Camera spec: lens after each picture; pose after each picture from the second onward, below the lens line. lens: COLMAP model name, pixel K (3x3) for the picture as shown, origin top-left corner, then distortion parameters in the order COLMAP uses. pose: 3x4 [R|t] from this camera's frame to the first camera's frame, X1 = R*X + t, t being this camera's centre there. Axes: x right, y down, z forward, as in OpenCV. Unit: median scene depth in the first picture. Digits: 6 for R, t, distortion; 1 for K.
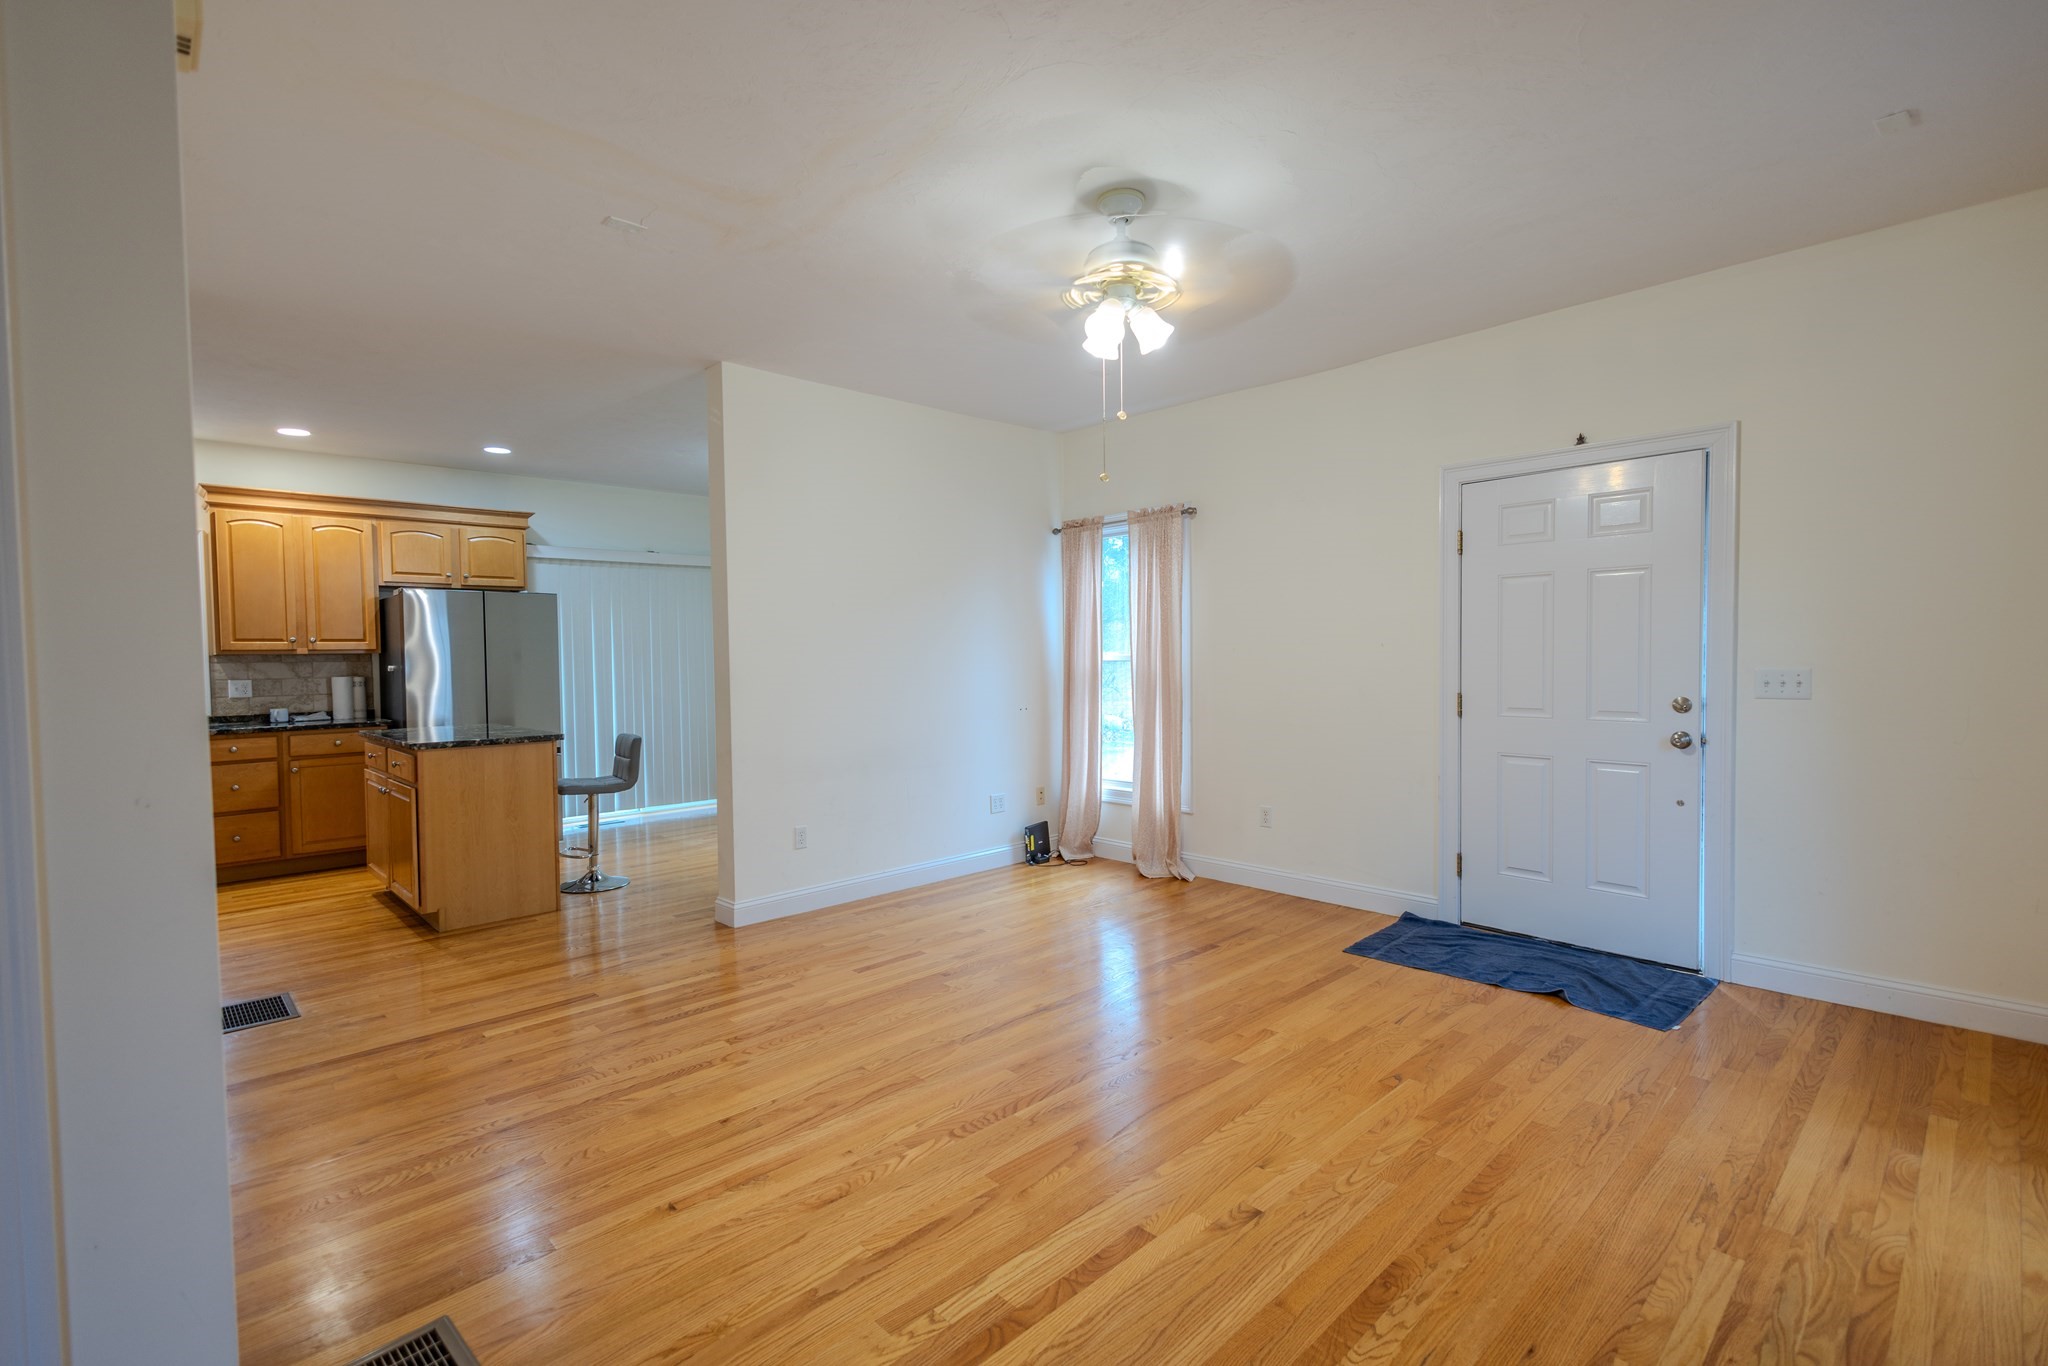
lens RADIAL K [[933.4, 0, 1024.0], [0, 933.4, 683.0], [0, 0, 1]] dist [0.018001, -0.006789]
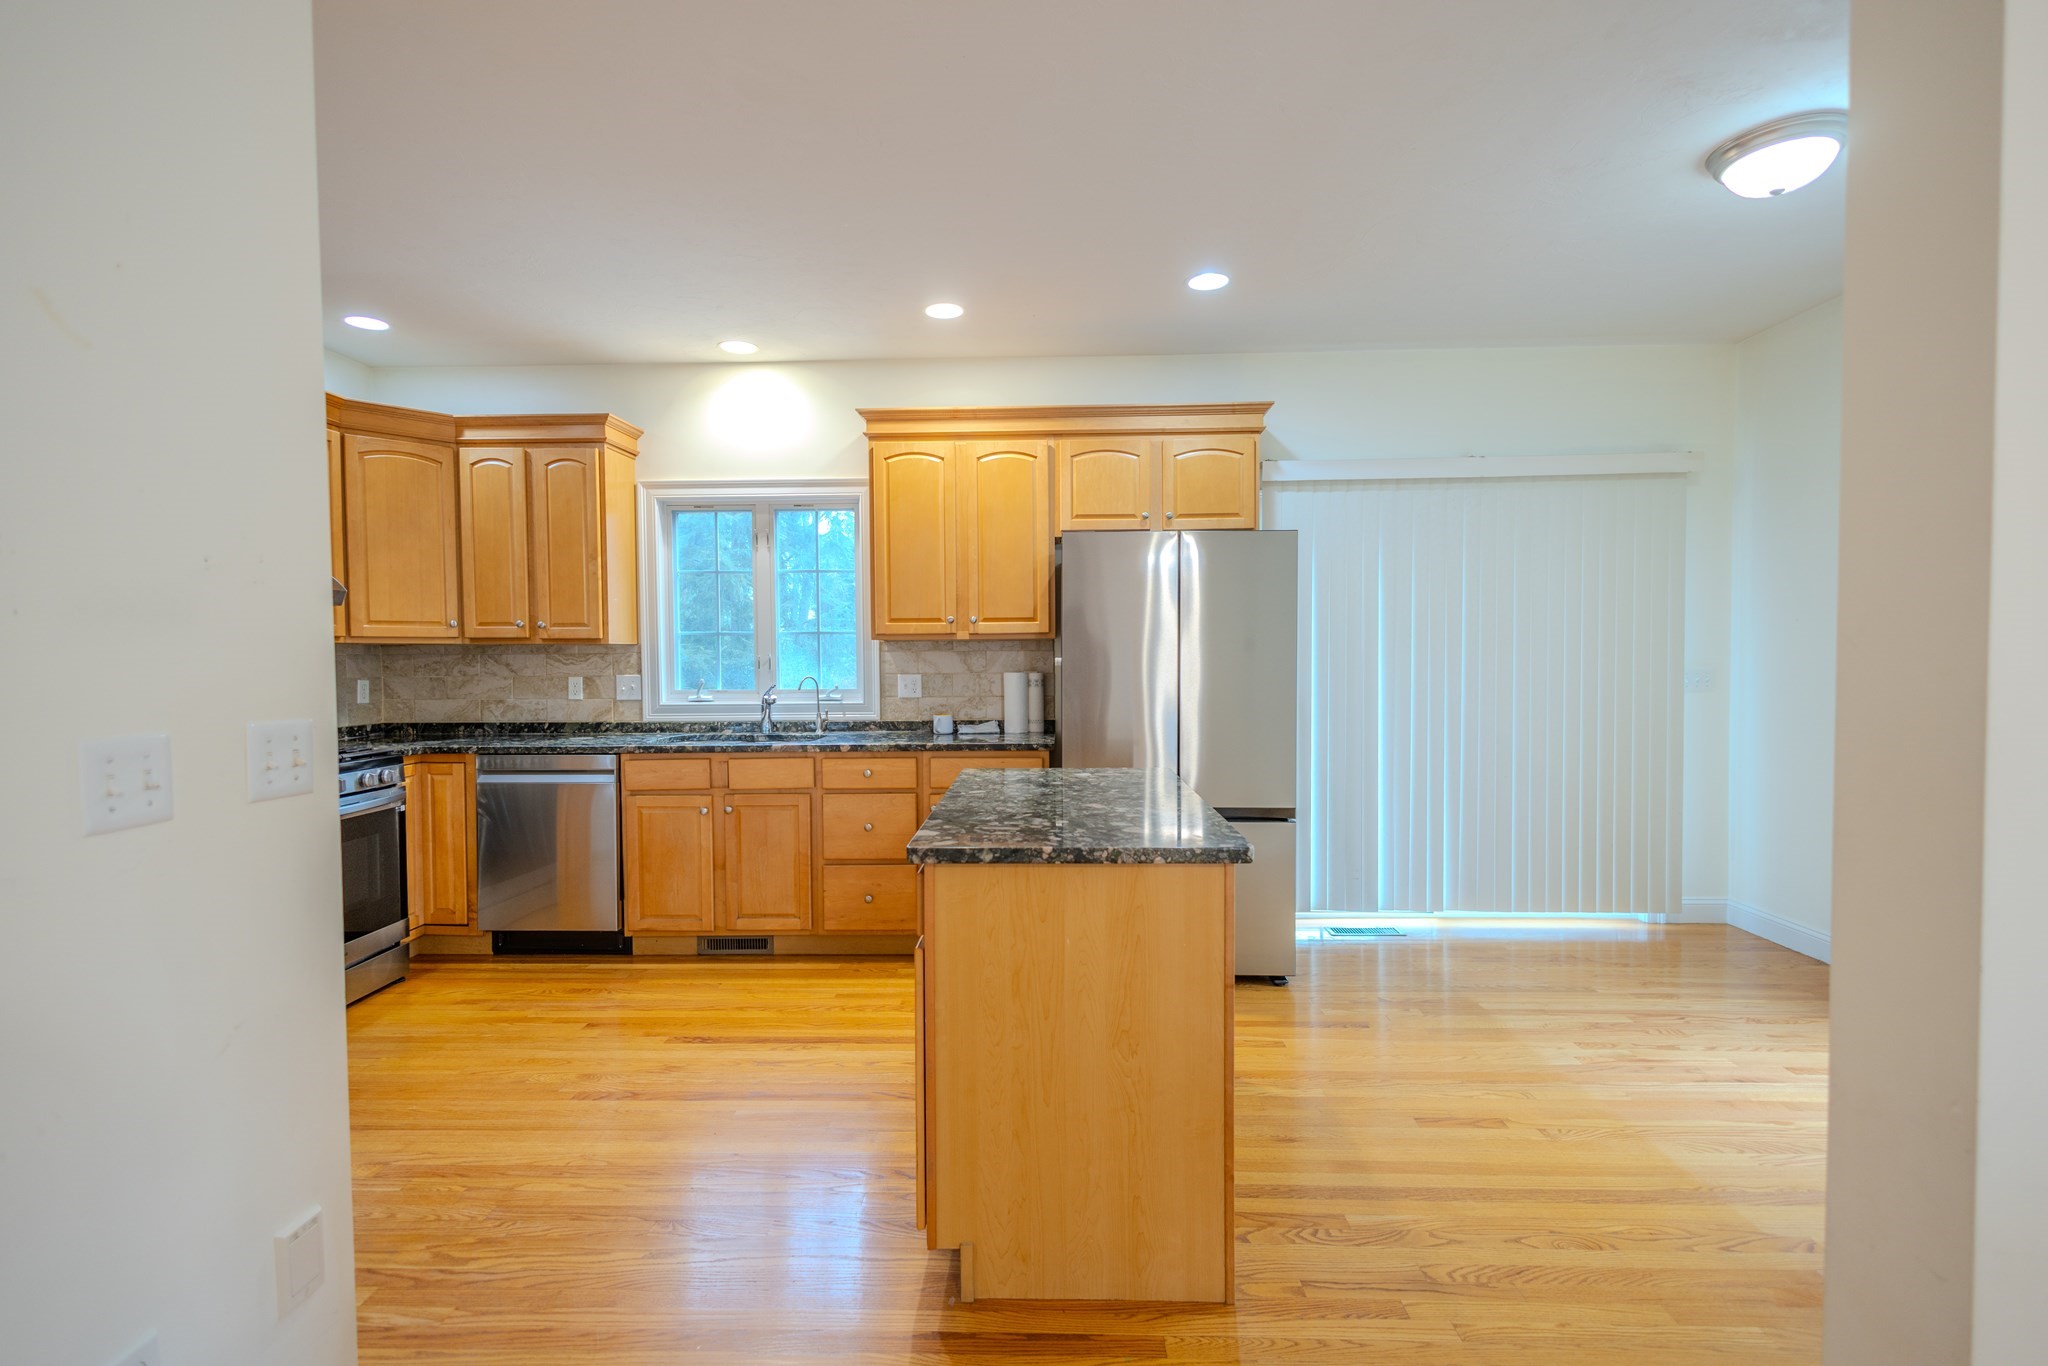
lens RADIAL K [[933.4, 0, 1024.0], [0, 933.4, 683.0], [0, 0, 1]] dist [0.018001, -0.006789]
pose [[0.698741, 0.031744, -0.714670, -0.234281], [-0.024638, 0.999490, 0.020306, -0.013746], [0.714950, 0.003419, 0.699167, 0.545333]]
